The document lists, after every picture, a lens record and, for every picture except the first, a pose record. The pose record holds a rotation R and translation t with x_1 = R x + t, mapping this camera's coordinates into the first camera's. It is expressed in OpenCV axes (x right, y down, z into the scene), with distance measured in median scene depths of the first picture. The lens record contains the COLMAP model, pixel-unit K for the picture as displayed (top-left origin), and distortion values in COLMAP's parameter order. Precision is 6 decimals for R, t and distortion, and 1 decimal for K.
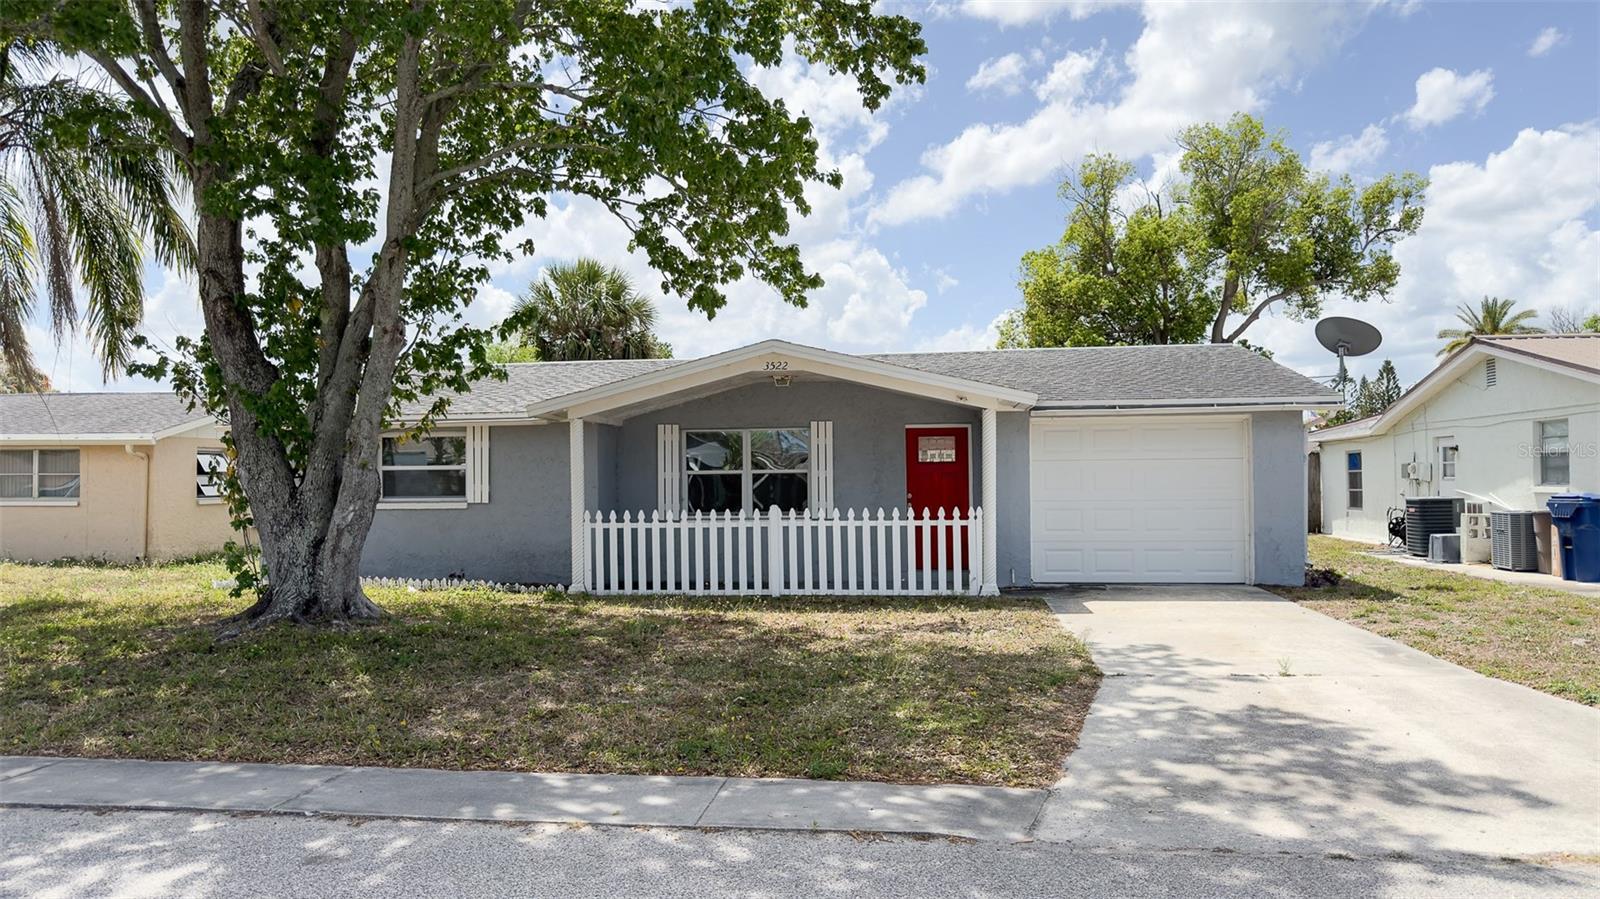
lens RADIAL K [[1171.2, 0, 783.6], [0, 1171.2, 459.5], [0, 0, 1]] dist [0.010772, -0.021469]
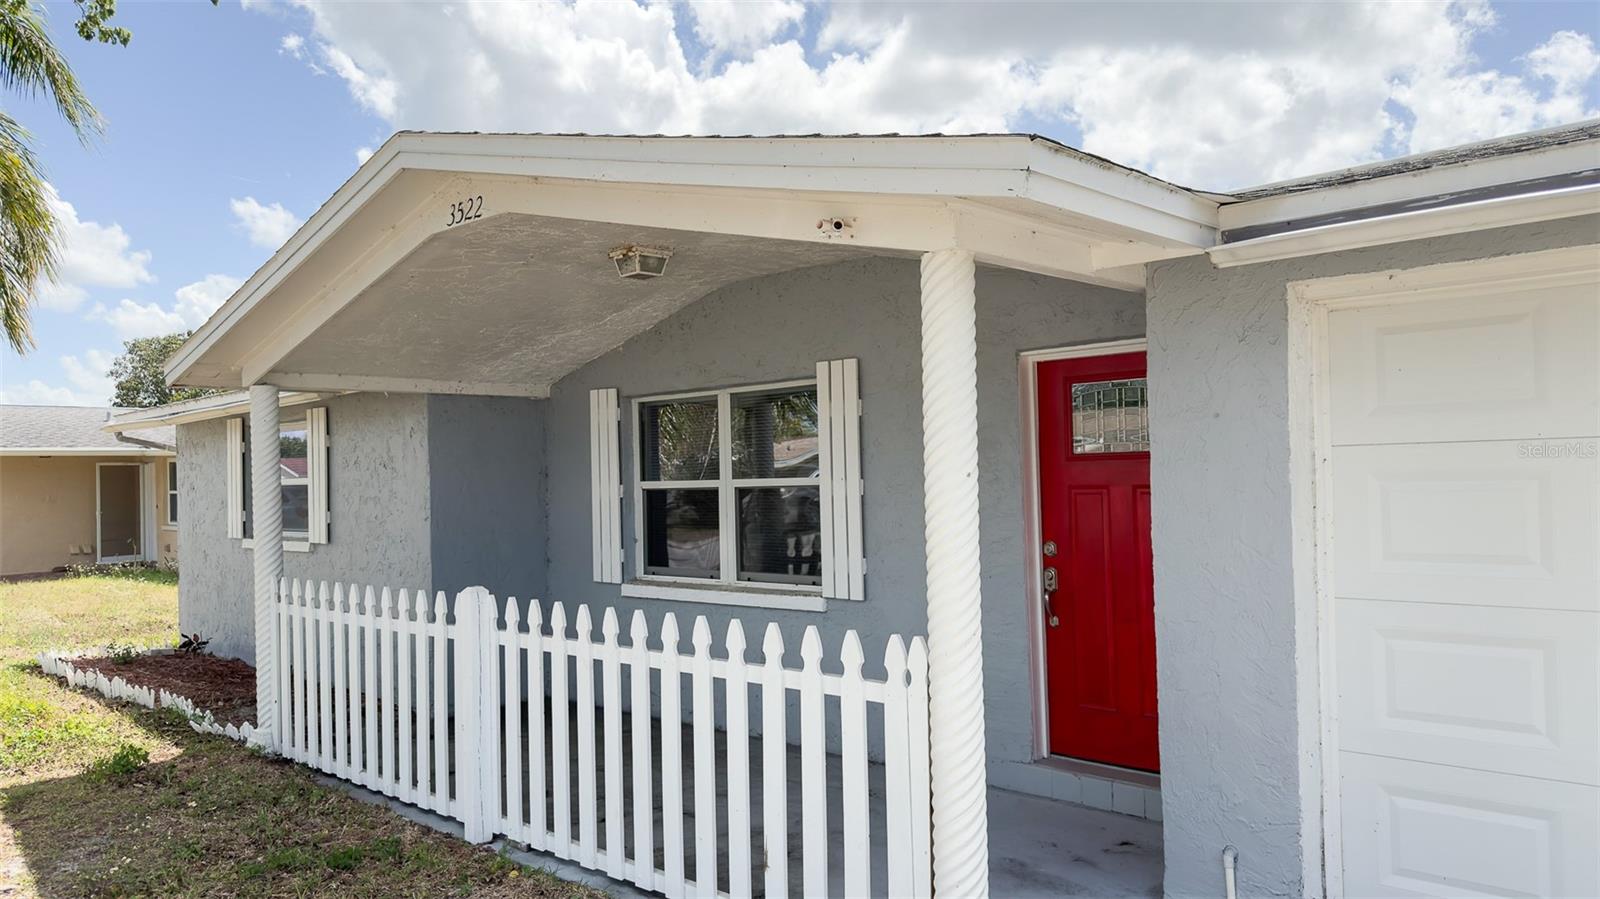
lens RADIAL K [[1171.2, 0, 745.4], [0, 1171.2, 441.6], [0, 0, 1]] dist [0.010772, -0.021469]
pose [[0.794166, -0.027614, -0.607073, 0.287728], [0.026517, 0.999590, -0.010780, -0.000707], [0.607122, -0.007537, 0.794573, 0.756091]]
